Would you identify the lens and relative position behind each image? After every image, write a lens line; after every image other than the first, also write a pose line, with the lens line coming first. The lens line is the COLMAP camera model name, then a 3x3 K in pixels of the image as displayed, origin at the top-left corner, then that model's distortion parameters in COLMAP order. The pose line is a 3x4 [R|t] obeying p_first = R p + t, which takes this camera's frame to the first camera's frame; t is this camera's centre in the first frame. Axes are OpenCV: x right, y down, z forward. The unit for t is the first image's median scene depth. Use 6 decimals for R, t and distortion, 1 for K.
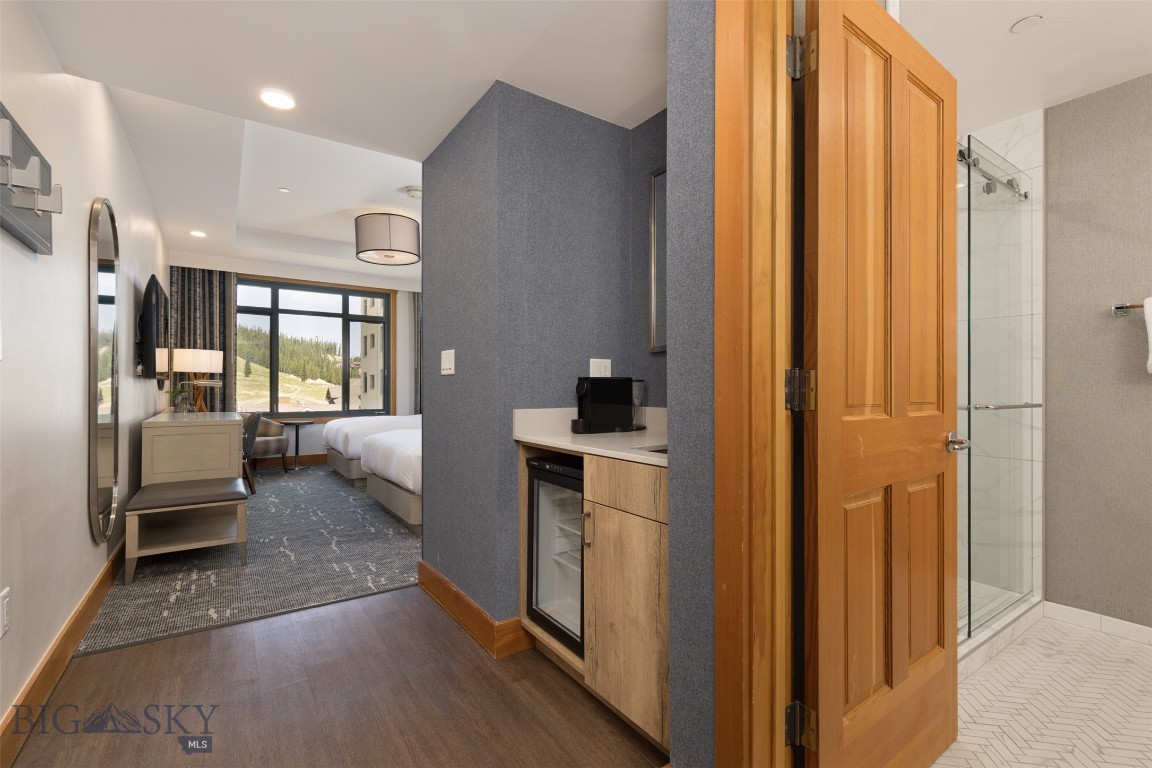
lens RADIAL K [[537.7, 0, 574.0], [0, 537.7, 388.7], [0, 0, 1]] dist [0.005023, -0.000269]
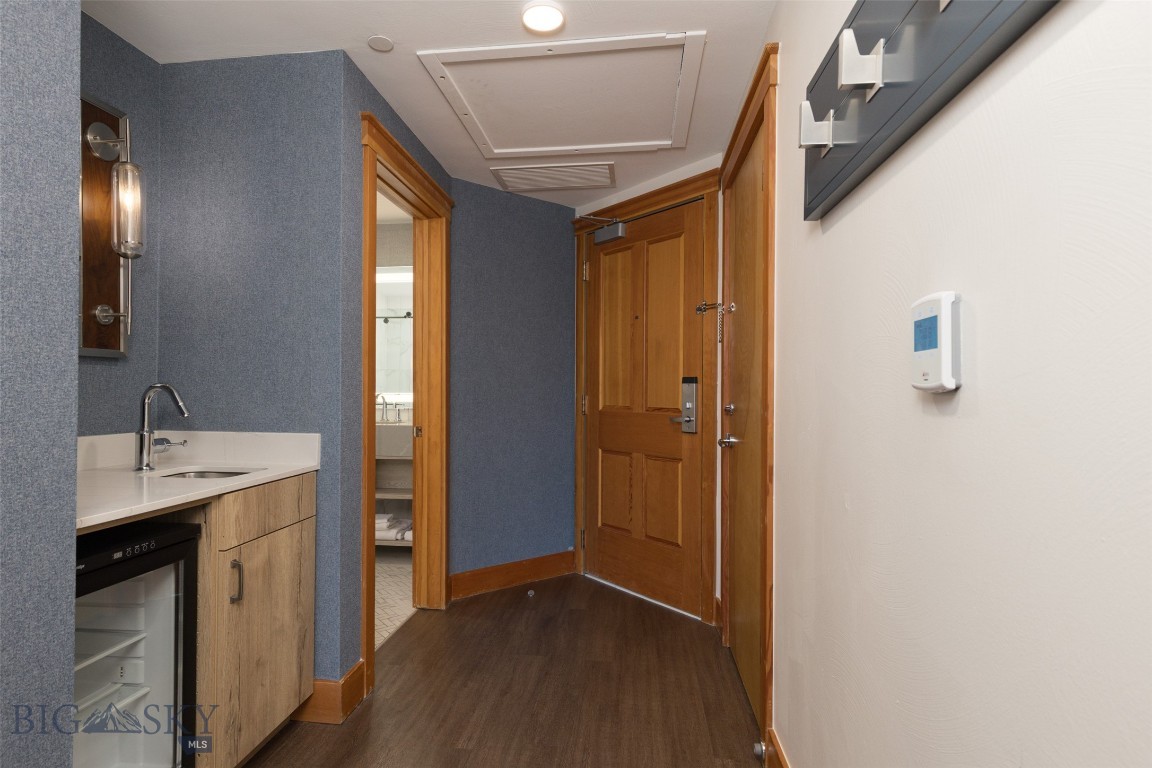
lens RADIAL K [[537.7, 0, 576.7], [0, 537.7, 388.7], [0, 0, 1]] dist [0.005023, -0.000269]
pose [[-0.771310, -0.003617, 0.636450, -0.582775], [-0.006297, 0.999978, -0.001949, -0.025746], [-0.636429, -0.005511, -0.771316, 0.832763]]
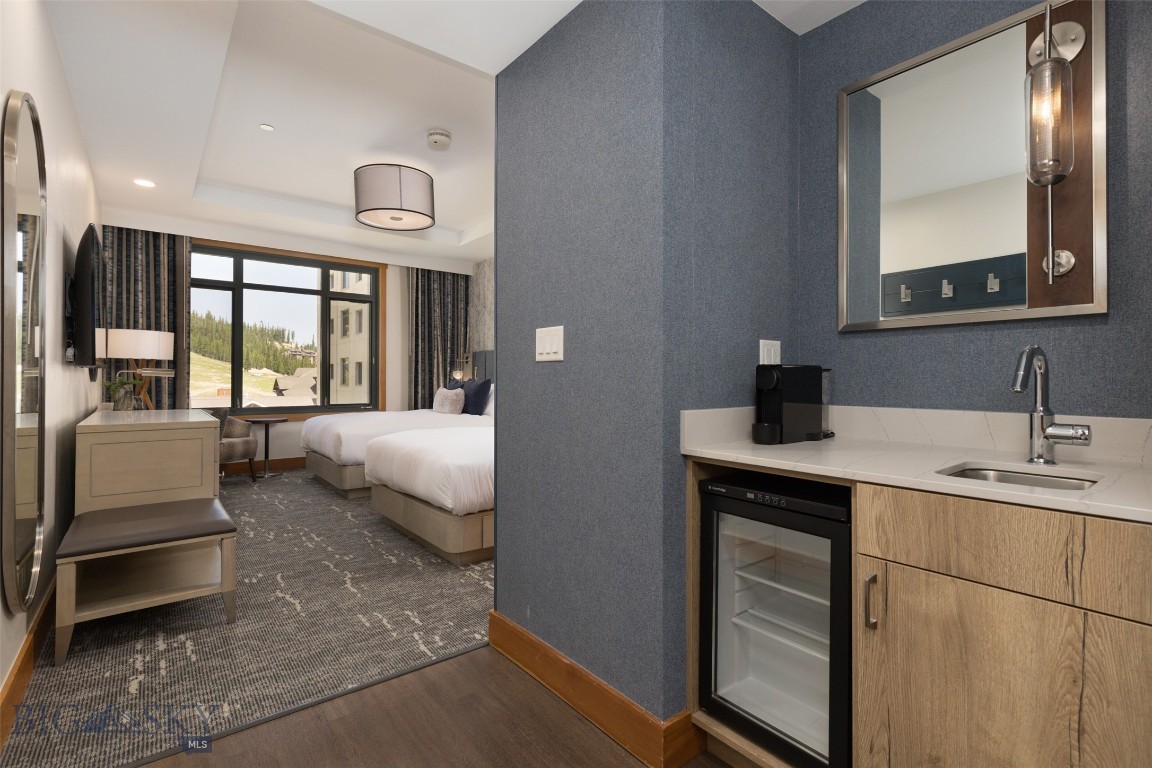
lens RADIAL K [[537.7, 0, 581.0], [0, 537.7, 378.5], [0, 0, 1]] dist [0.005023, -0.000269]
pose [[0.994574, 0.000735, 0.104028, -0.244561], [-0.000629, 0.999999, -0.001050, -0.001855], [-0.104029, 0.000979, 0.994574, 0.252970]]
